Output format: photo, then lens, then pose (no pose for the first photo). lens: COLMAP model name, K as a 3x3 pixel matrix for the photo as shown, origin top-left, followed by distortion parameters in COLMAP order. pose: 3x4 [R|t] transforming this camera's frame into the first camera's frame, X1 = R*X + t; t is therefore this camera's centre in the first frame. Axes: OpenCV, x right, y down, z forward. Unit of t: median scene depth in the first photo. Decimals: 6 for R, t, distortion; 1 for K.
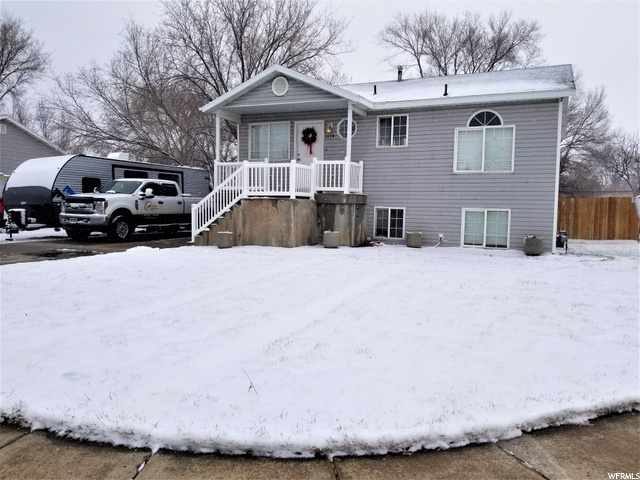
lens RADIAL K [[497.2, 0, 321.3], [0, 497.2, 236.4], [0, 0, 1]] dist [0.092305, -0.145431]
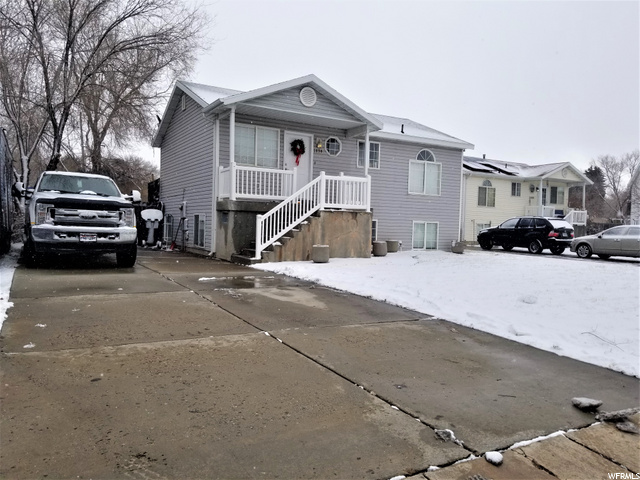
lens RADIAL K [[497.2, 0, 321.3], [0, 497.2, 236.4], [0, 0, 1]] dist [0.092305, -0.145431]
pose [[0.585813, -0.023971, 0.810092, -0.913166], [0.024977, 0.999622, 0.011517, -0.035265], [-0.810061, 0.013487, 0.586190, 0.416847]]
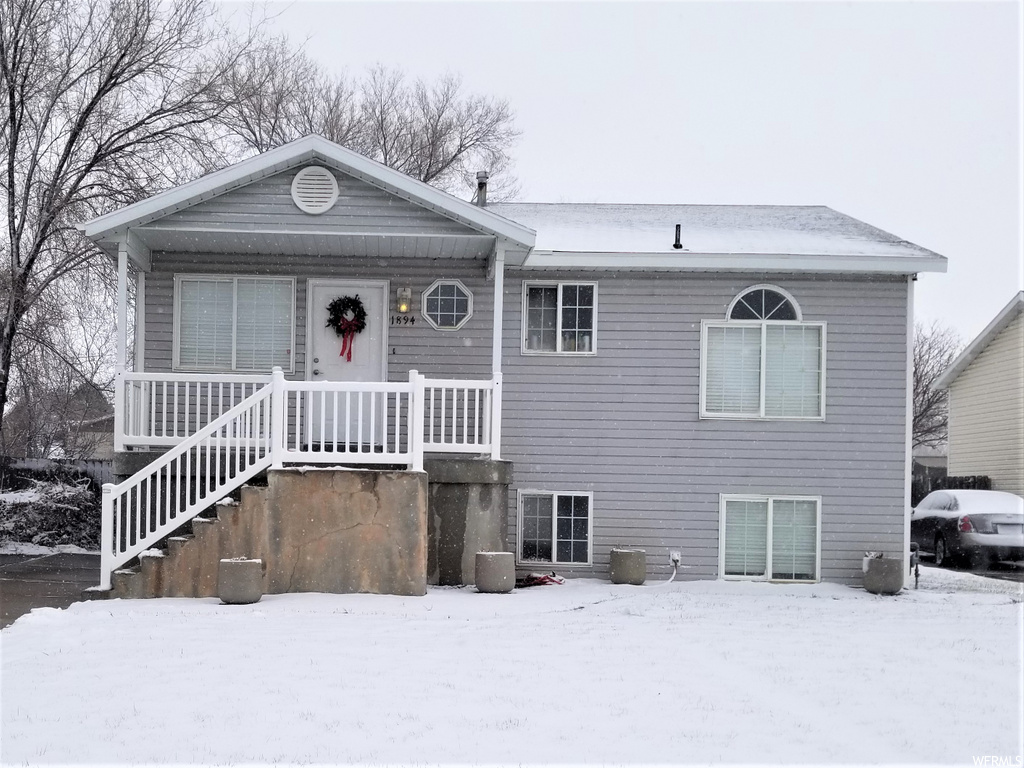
lens RADIAL K [[1152.5, 0, 373.5], [0, 1152.5, 486.4], [0, 0, 1]] dist [0.065397, -0.024933]
pose [[0.916432, 0.001529, 0.400186, -0.425054], [0.021125, 0.998414, -0.052192, -0.015088], [-0.399631, 0.056284, 0.914946, 0.155052]]
